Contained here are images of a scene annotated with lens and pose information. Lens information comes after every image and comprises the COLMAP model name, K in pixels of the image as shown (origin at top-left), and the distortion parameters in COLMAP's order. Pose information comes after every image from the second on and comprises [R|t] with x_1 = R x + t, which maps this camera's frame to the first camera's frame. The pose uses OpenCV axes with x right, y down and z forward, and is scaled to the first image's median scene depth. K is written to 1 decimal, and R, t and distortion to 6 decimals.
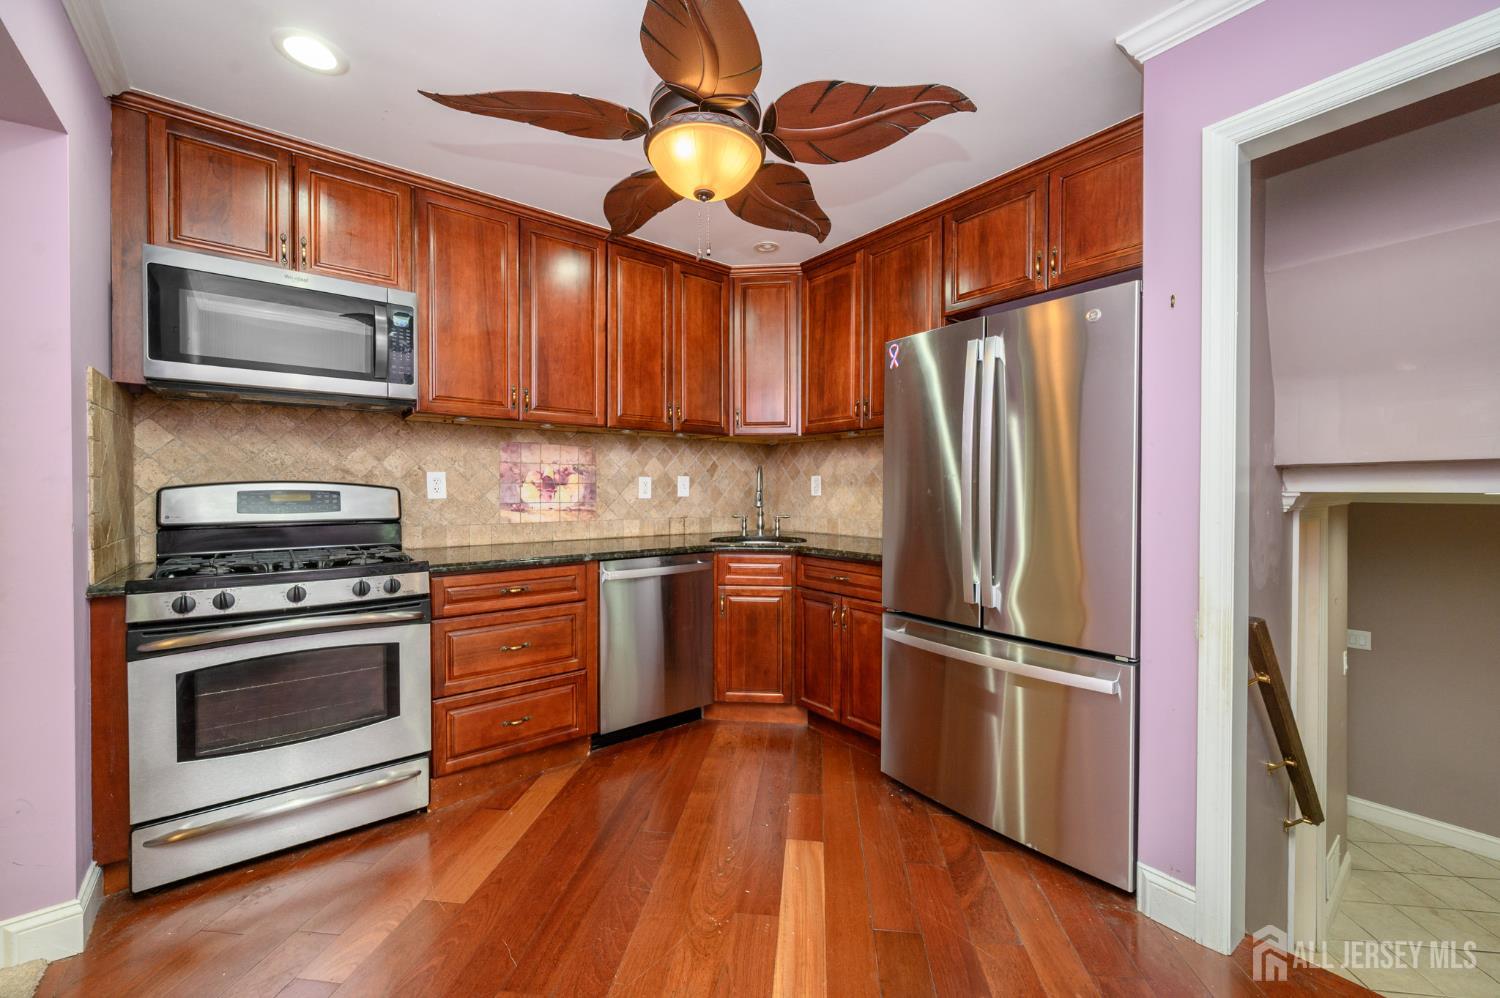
lens RADIAL K [[596.6, 0, 760.4], [0, 596.6, 494.6], [0, 0, 1]] dist [-0.002788, 0.000439]
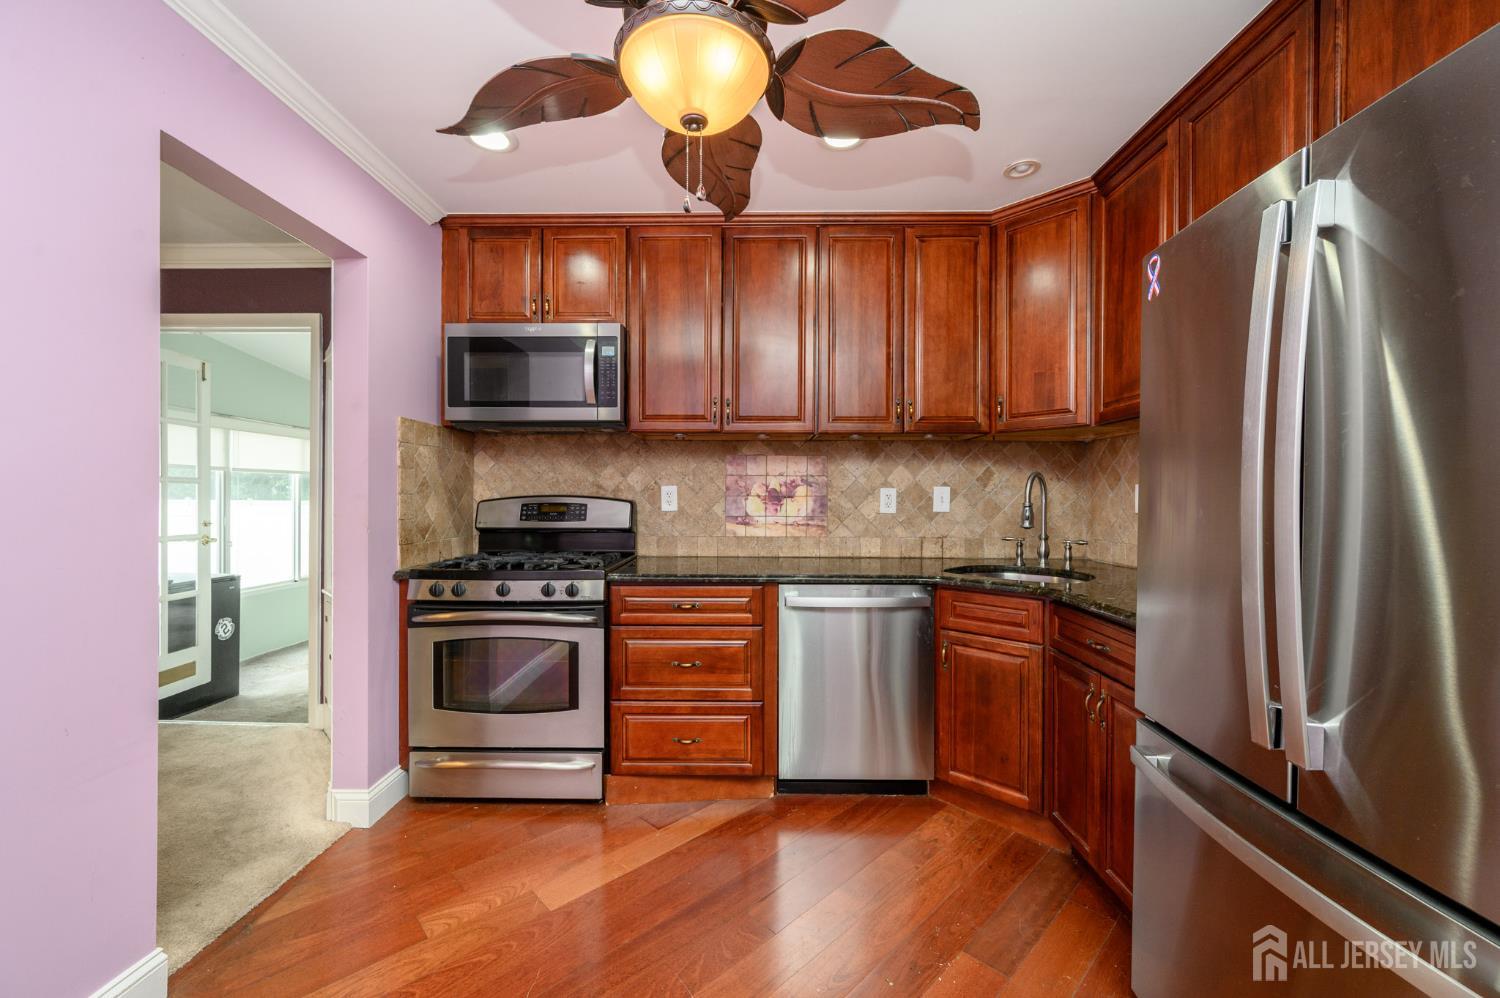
lens RADIAL K [[596.6, 0, 748.0], [0, 596.6, 498.0], [0, 0, 1]] dist [-0.002788, 0.000439]
pose [[0.761078, 0.002294, -0.648657, 0.241518], [-0.008133, 0.999949, -0.006007, -0.010122], [0.648610, 0.009847, 0.761057, 0.251562]]
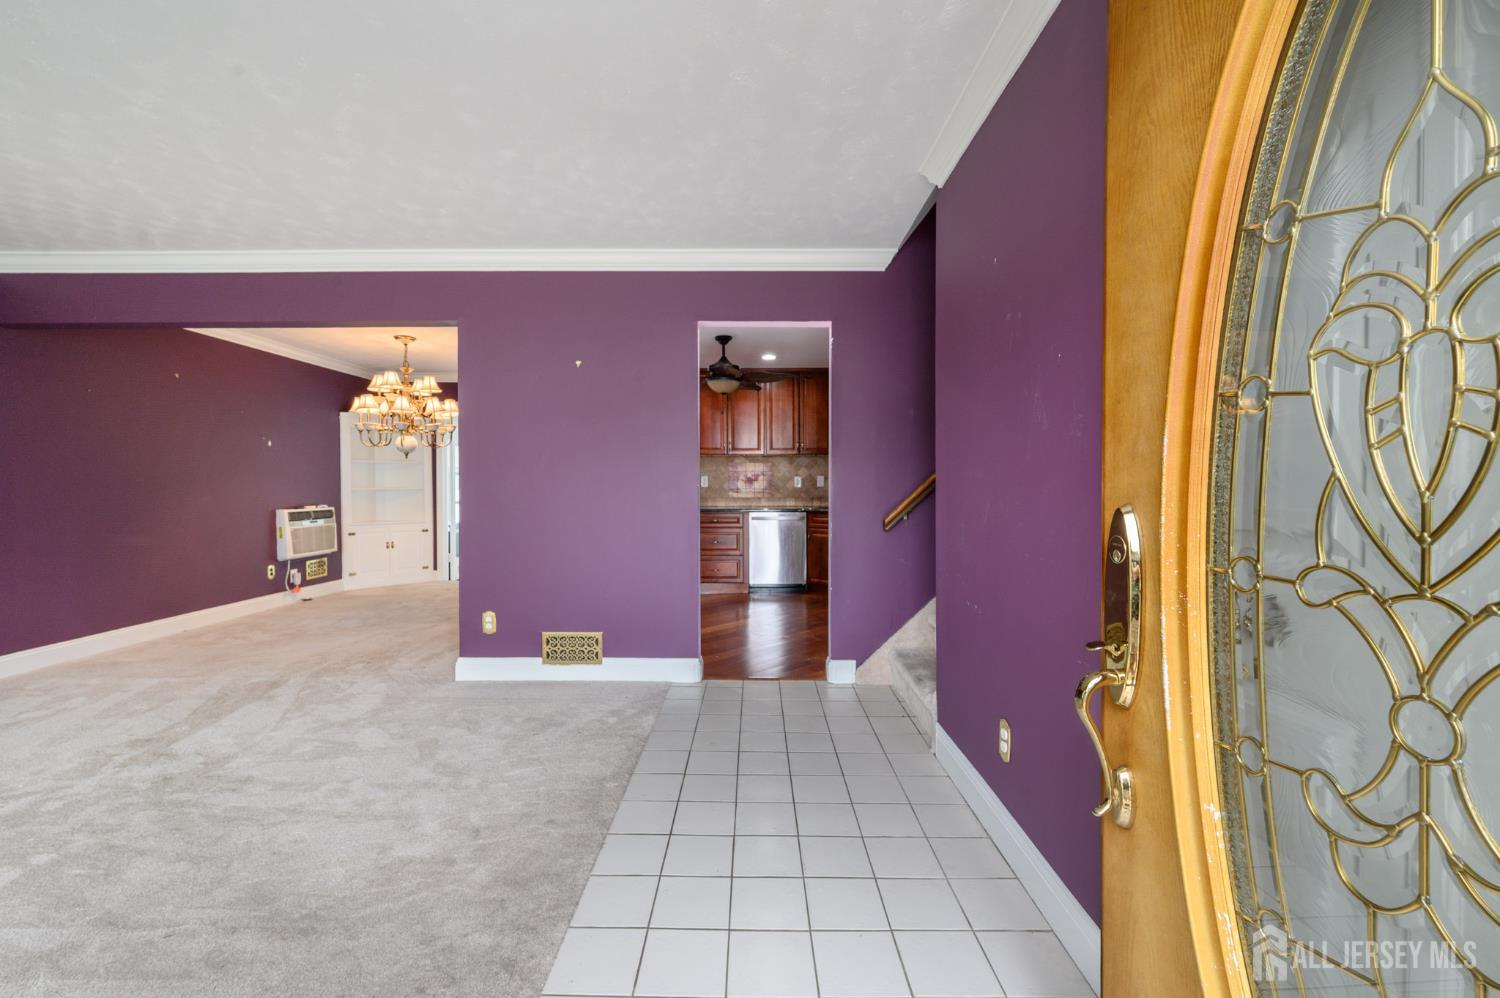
lens RADIAL K [[620.2, 0, 757.7], [0, 620.2, 497.6], [0, 0, 1]] dist [-0.003982, 0.000060]
pose [[0.778424, 0.011514, -0.627633, 1.171673], [-0.004039, 0.999903, 0.013335, 0.015544], [0.627726, -0.007845, 0.778395, -0.823759]]
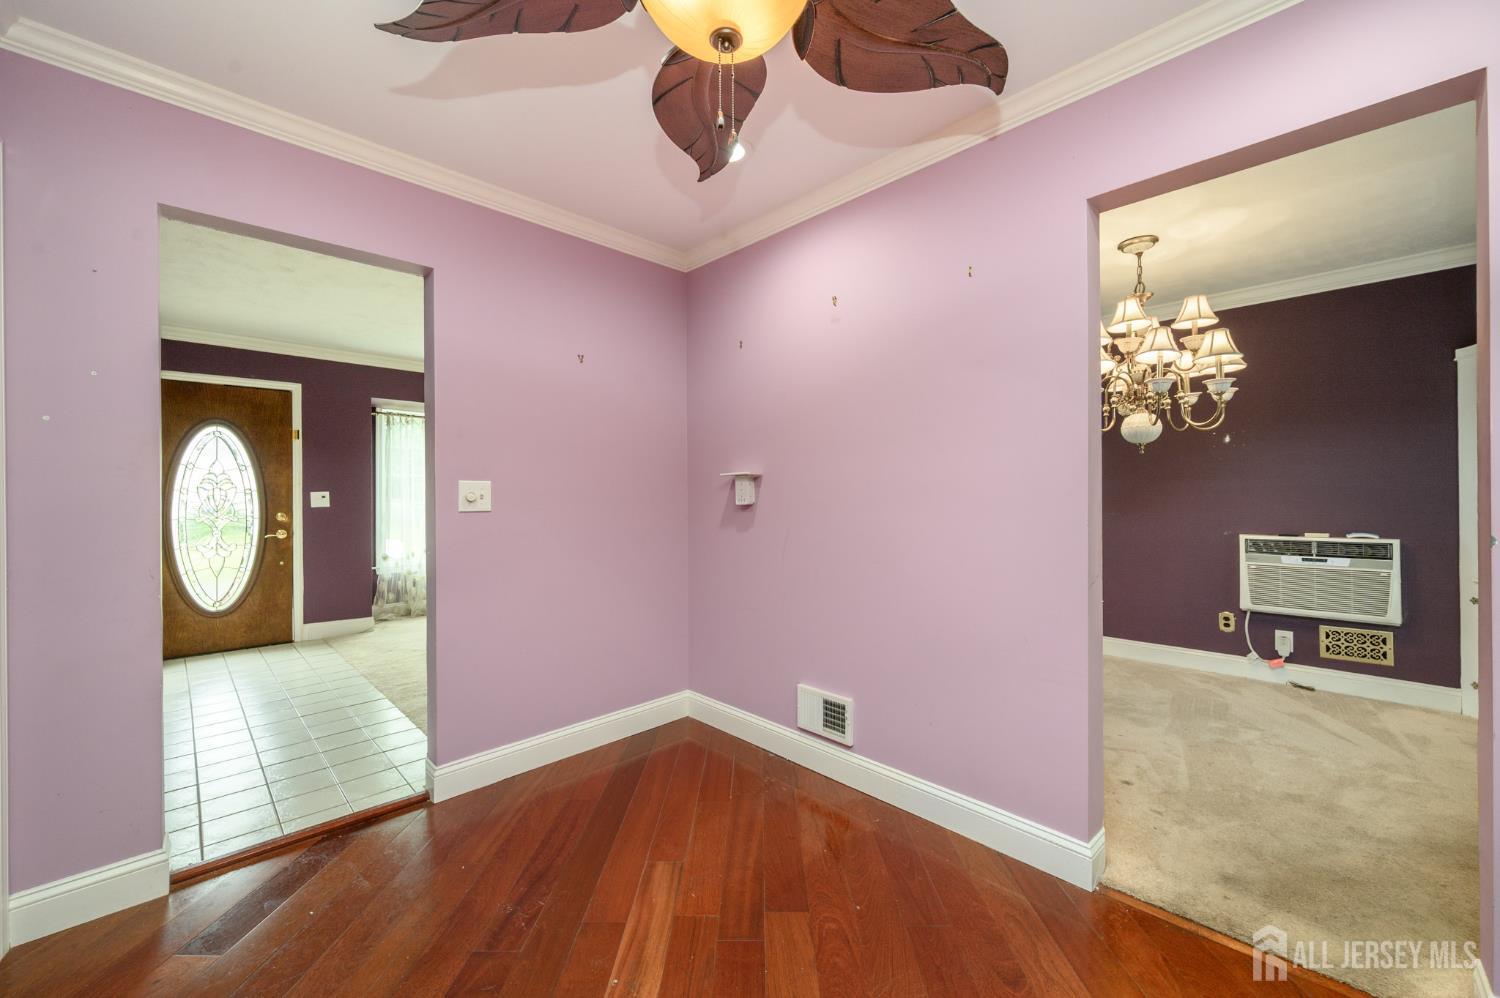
lens RADIAL K [[596.6, 0, 750.6], [0, 596.6, 503.3], [0, 0, 1]] dist [-0.002788, 0.000439]
pose [[-0.994588, 0.010287, -0.103386, -0.026752], [0.007327, 0.999553, 0.028977, -0.023905], [0.103638, 0.028063, -0.994219, 0.865347]]
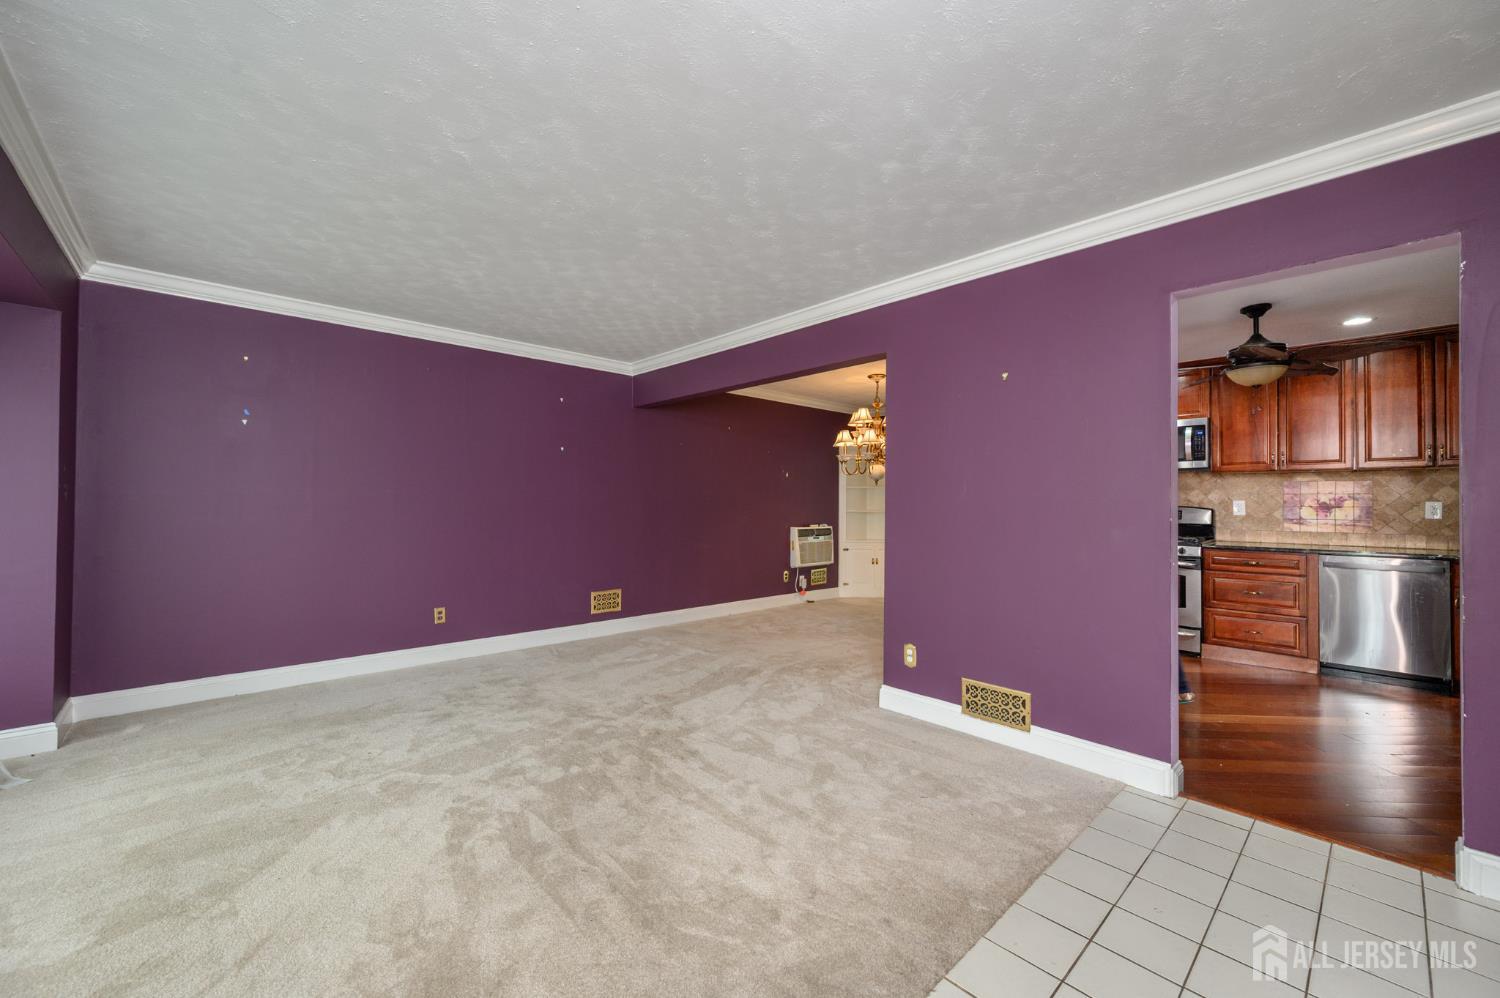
lens RADIAL K [[596.6, 0, 736.5], [0, 596.6, 495.7], [0, 0, 1]] dist [-0.002788, 0.000439]
pose [[0.056595, -0.011655, -0.998329, 1.120172], [-0.015064, 0.999808, -0.012526, -0.005611], [0.998284, 0.015748, 0.056408, -0.612542]]
